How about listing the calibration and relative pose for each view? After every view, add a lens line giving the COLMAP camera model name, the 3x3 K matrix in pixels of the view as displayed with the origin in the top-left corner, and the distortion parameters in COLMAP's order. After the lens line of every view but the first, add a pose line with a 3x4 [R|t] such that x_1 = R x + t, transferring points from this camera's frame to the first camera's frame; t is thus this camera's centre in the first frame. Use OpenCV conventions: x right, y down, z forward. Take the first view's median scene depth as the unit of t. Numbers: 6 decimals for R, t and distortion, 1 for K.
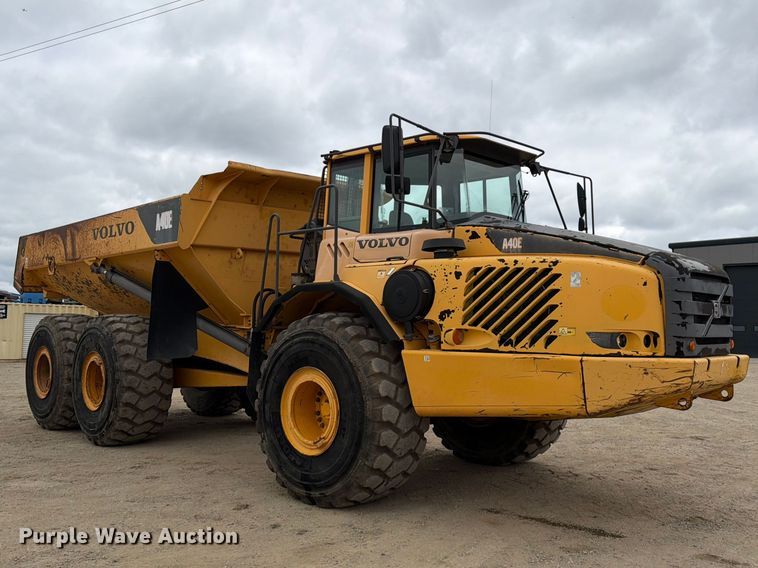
lens RADIAL K [[687.6, 0, 410.4], [0, 687.6, 298.7], [0, 0, 1]] dist [0.195307, -0.440539]
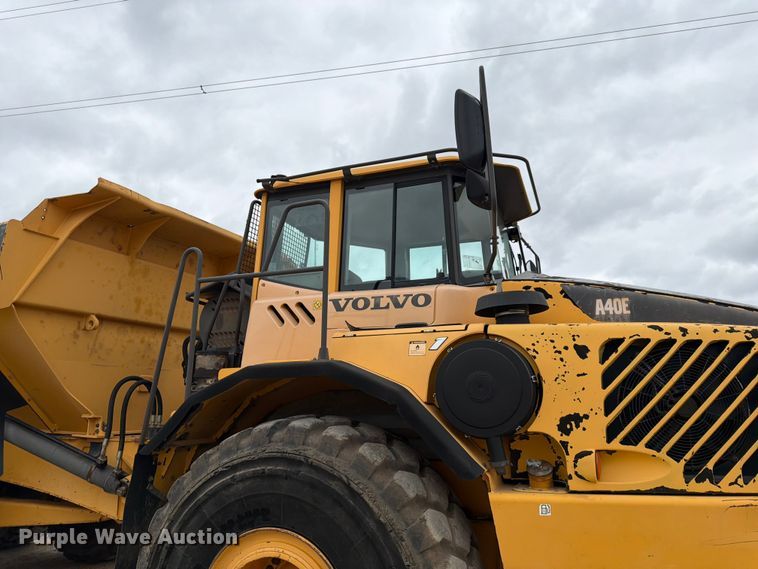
lens RADIAL K [[526.6, 0, 389.2], [0, 526.6, 294.0], [0, 0, 1]] dist [0.097473, -0.118628]
pose [[0.938570, 0.059713, 0.339882, -0.204003], [-0.000031, 0.984930, -0.172953, -0.003950], [-0.345088, 0.162318, 0.924428, 0.553301]]
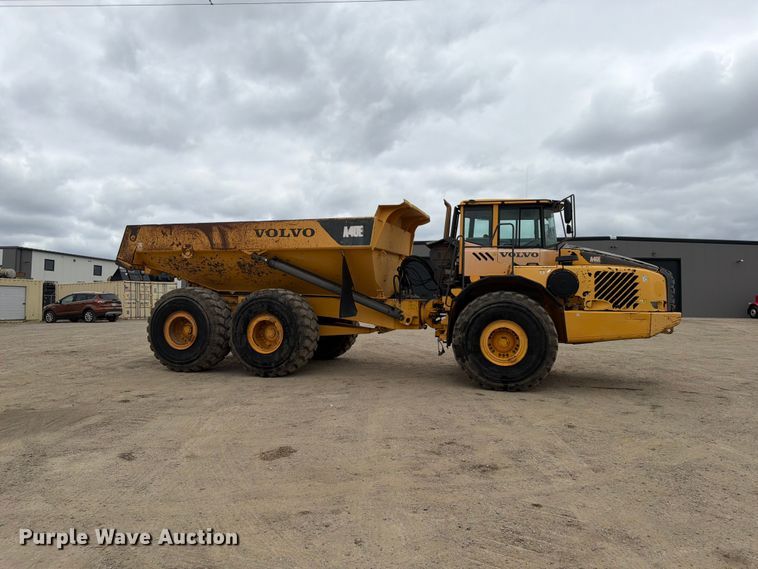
lens RADIAL K [[506.8, 0, 378.4], [0, 506.8, 293.2], [0, 0, 1]] dist [0.051667, -0.001714]
pose [[0.888460, 0.005961, 0.458915, -1.051294], [-0.022885, 0.999247, 0.031326, -0.010368], [-0.458383, -0.038335, 0.887928, -0.073110]]
